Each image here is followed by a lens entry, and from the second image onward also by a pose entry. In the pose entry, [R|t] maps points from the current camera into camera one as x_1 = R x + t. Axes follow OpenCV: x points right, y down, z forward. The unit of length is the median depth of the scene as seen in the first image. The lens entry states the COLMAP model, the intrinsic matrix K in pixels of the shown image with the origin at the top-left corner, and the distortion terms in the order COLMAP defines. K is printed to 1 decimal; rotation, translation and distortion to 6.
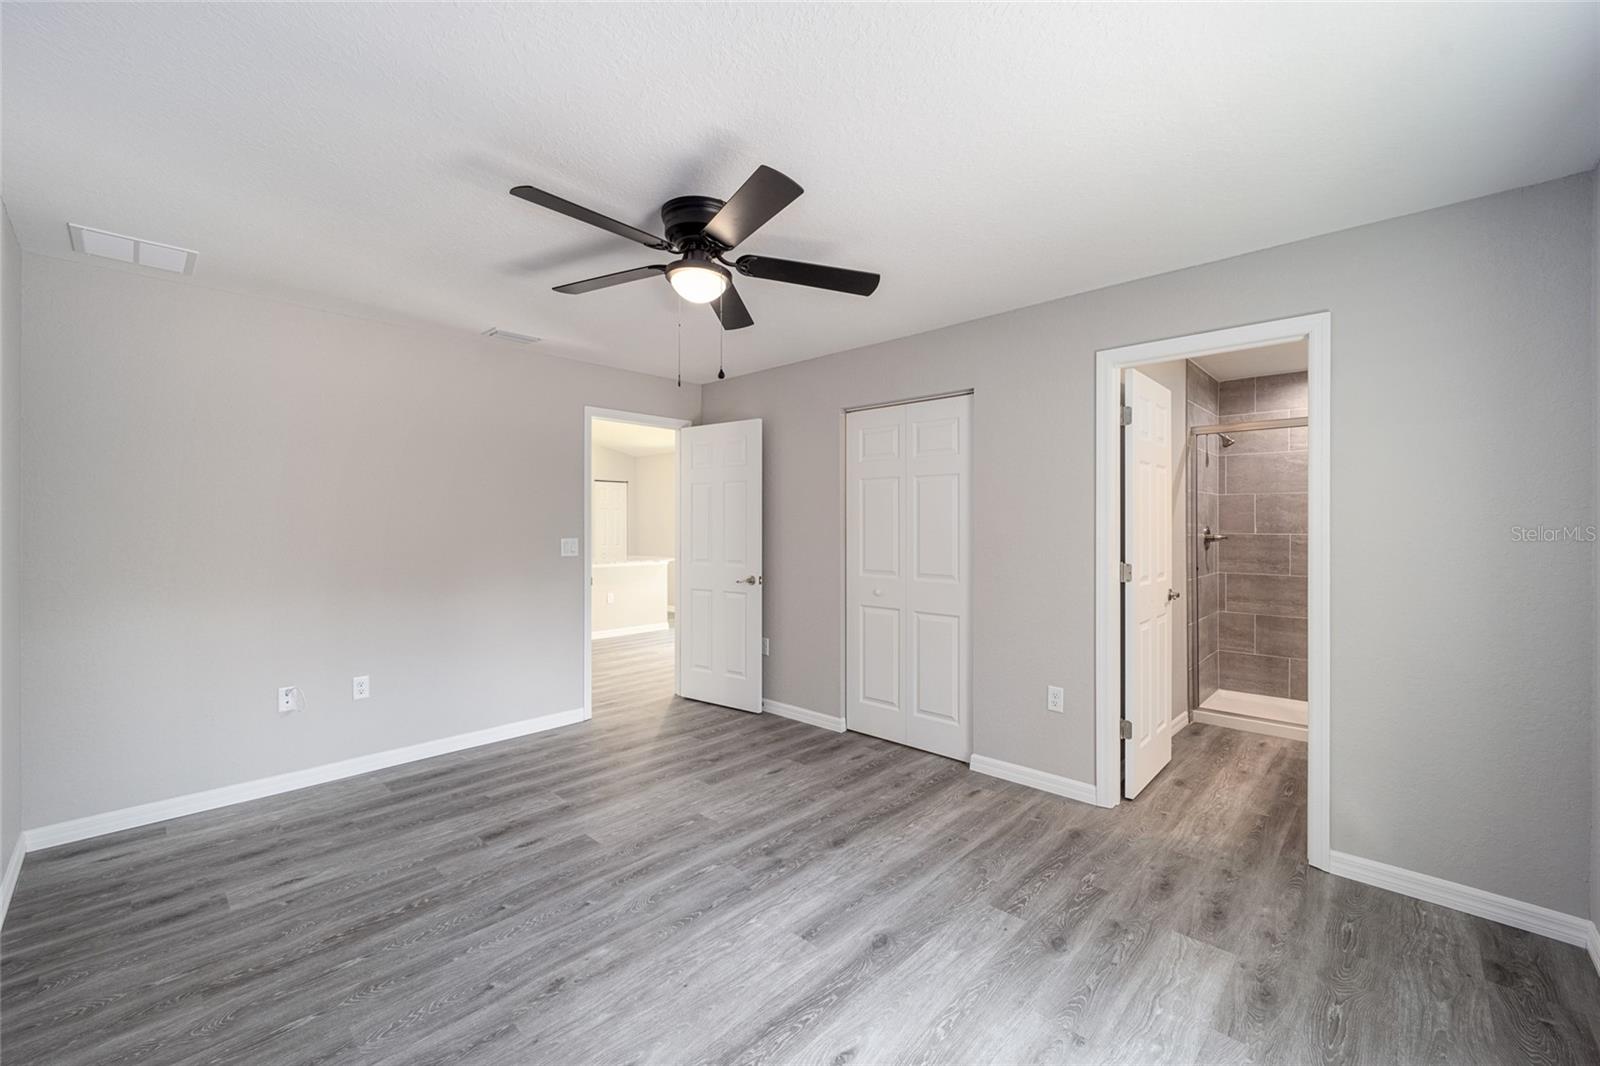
lens RADIAL K [[646.2, 0, 795.4], [0, 646.2, 522.5], [0, 0, 1]] dist [-0.005826, -0.000399]
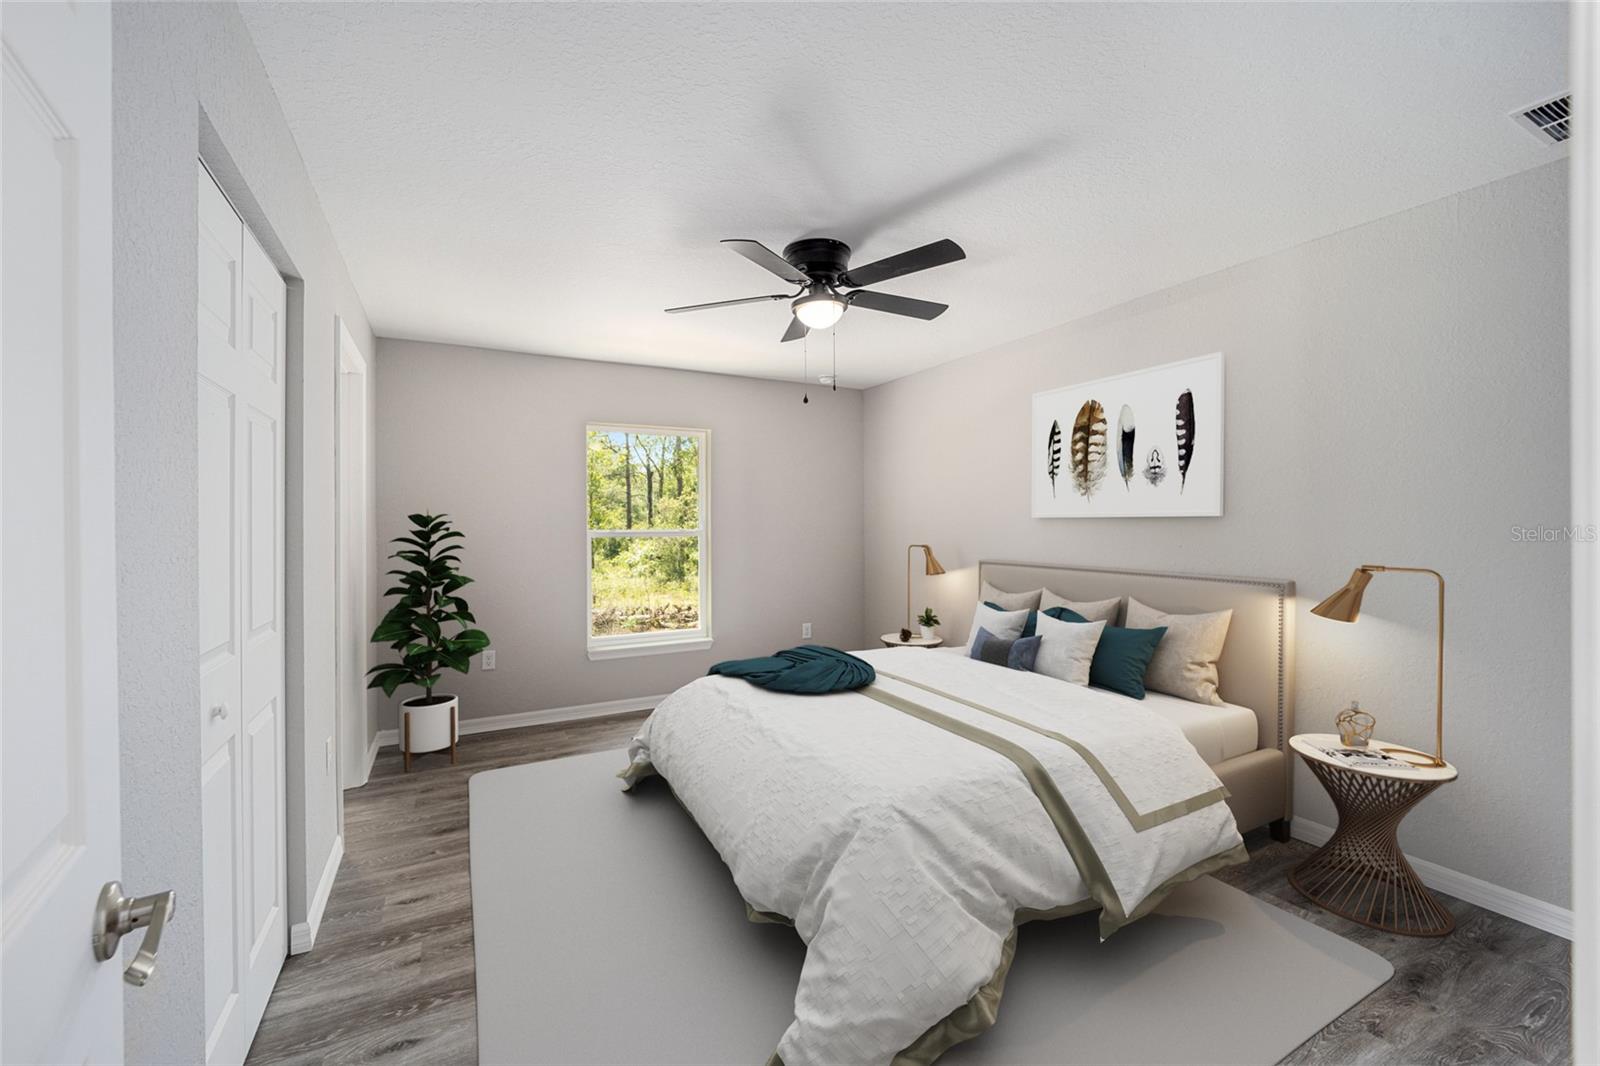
lens RADIAL K [[646.2, 0, 795.4], [0, 646.2, 522.5], [0, 0, 1]] dist [-0.005826, -0.000399]
pose [[-0.945805, 0.006567, 0.324669, -0.352226], [0.005321, 0.999975, -0.004725, 0.011651], [-0.324692, -0.002742, -0.945816, 1.537957]]
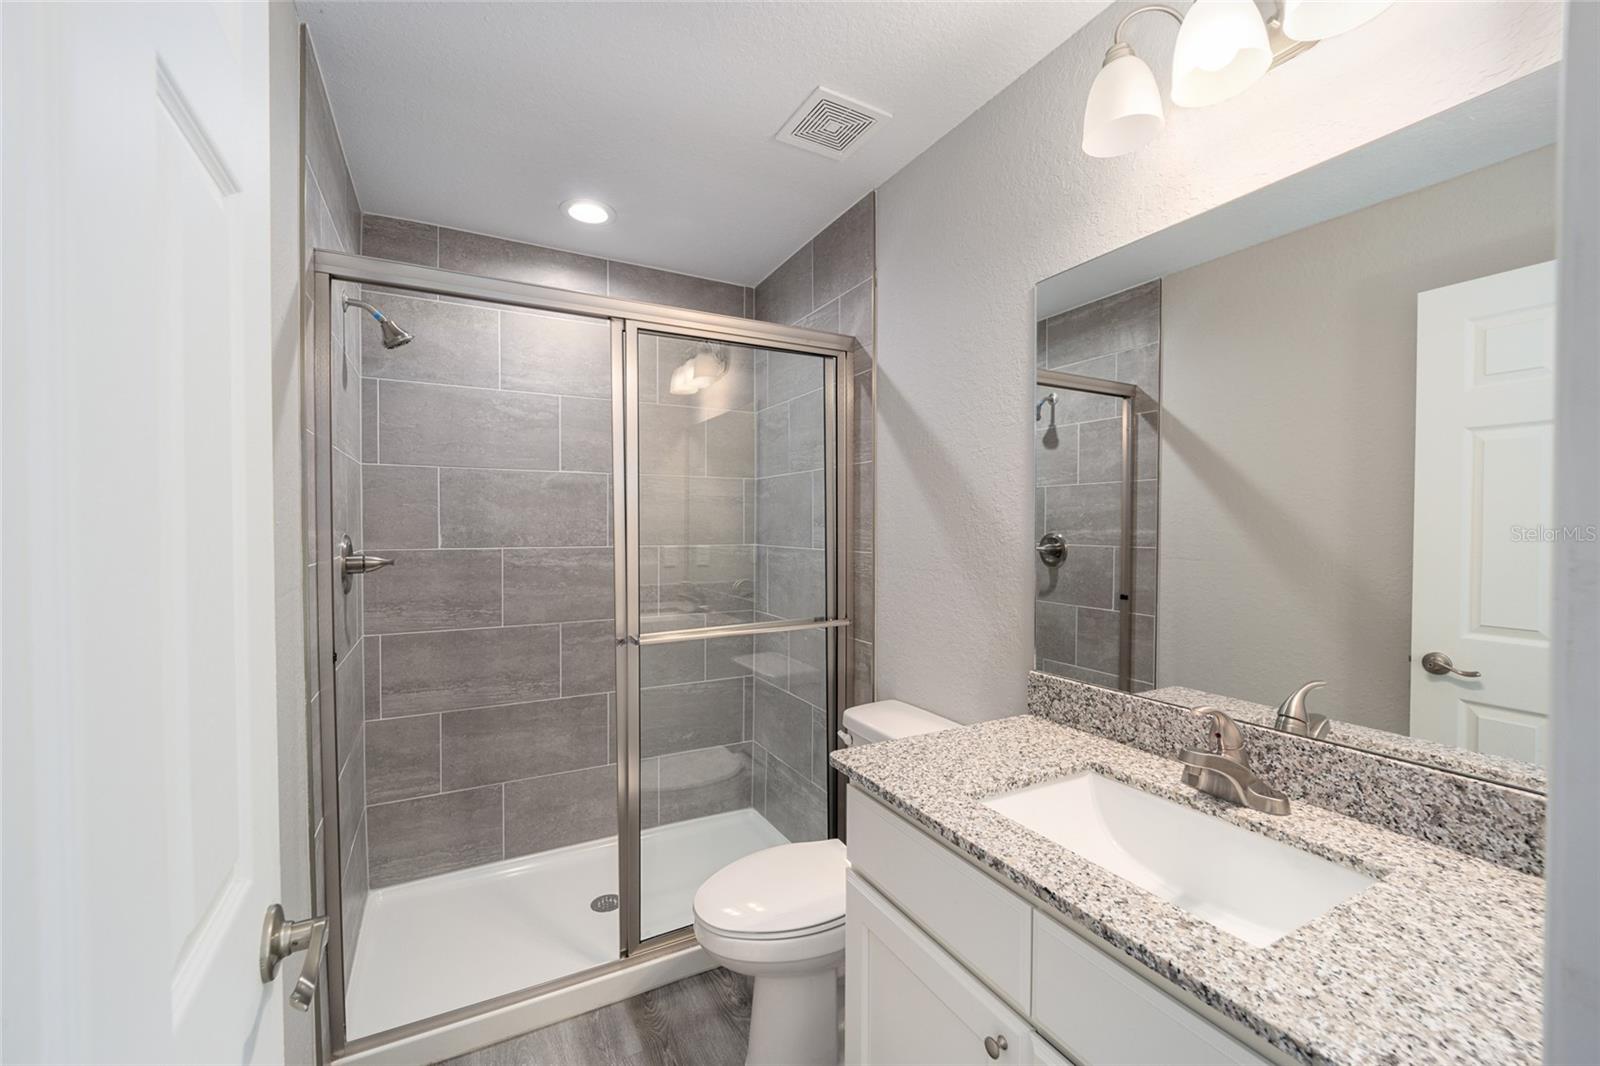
lens RADIAL K [[644.9, 0, 793.2], [0, 644.9, 533.9], [0, 0, 1]] dist [-0.005001, -0.000125]
pose [[0.313051, -0.015490, 0.949610, 0.513541], [-0.001486, 0.999858, 0.016800, -0.003971], [-0.949735, -0.006671, 0.312984, 0.910195]]
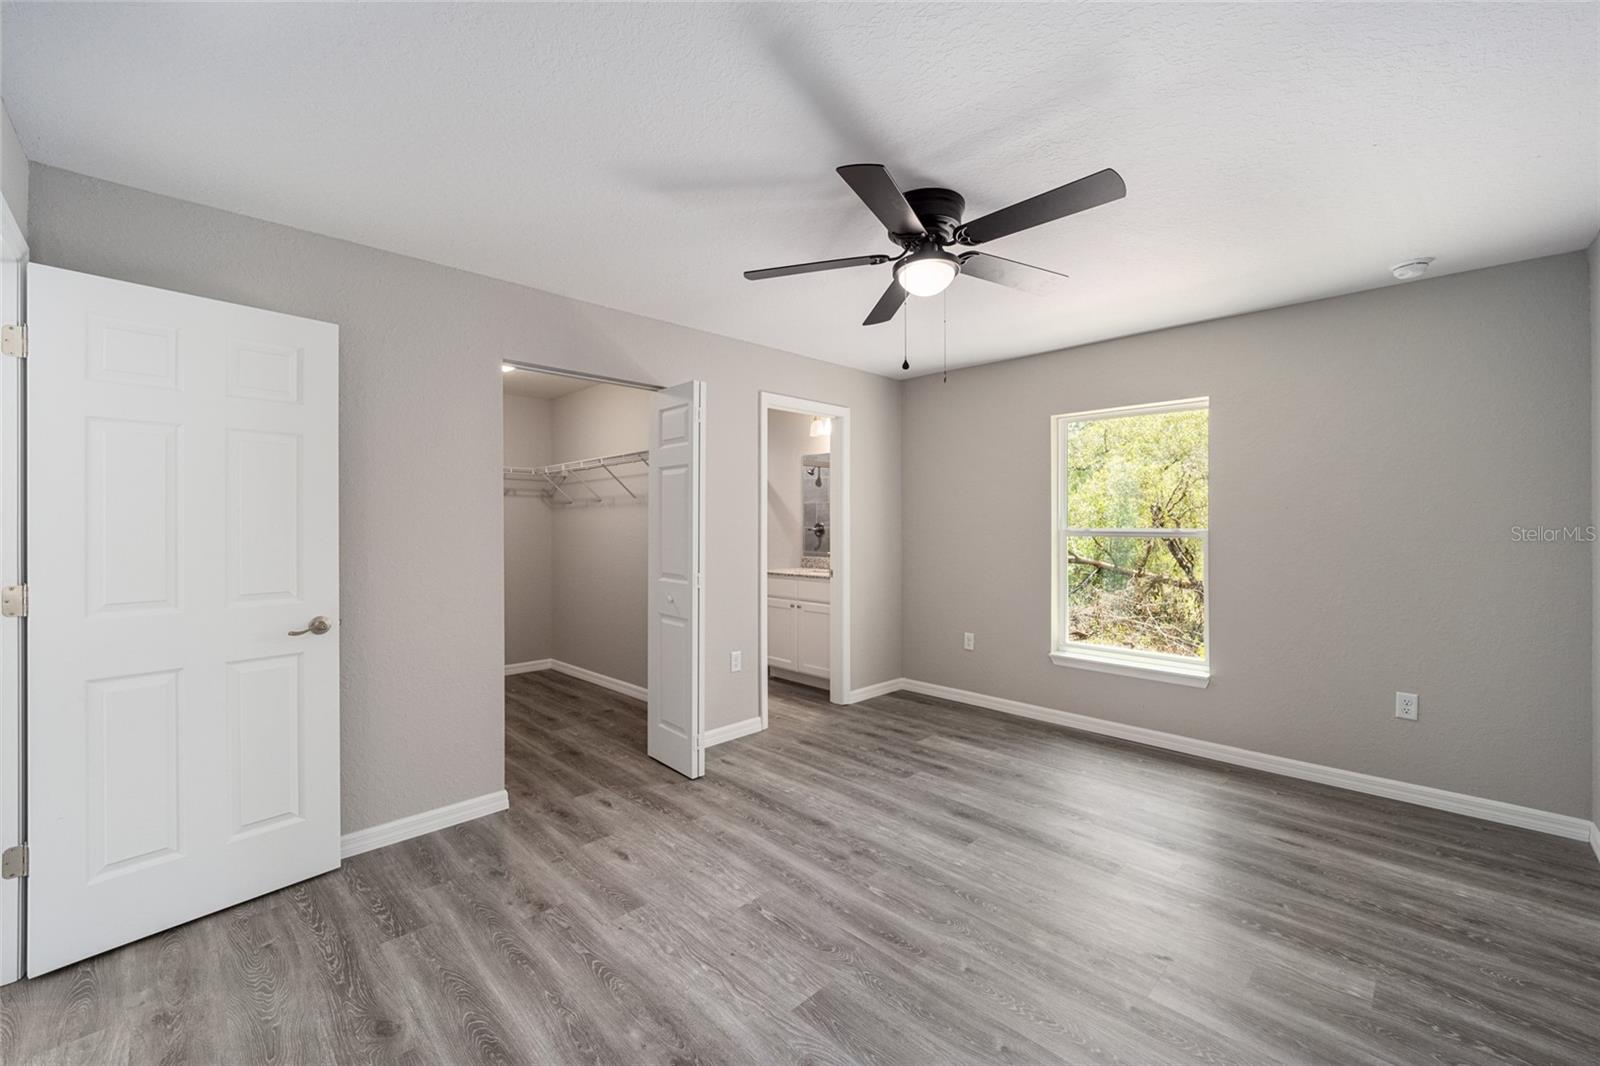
lens RADIAL K [[646.2, 0, 795.4], [0, 646.2, 522.5], [0, 0, 1]] dist [-0.005826, -0.000399]
pose [[0.030533, -0.002059, 0.999532, -0.830533], [-0.001224, 0.999997, 0.002098, 0.005489], [-0.999533, -0.001288, 0.030531, 0.853698]]
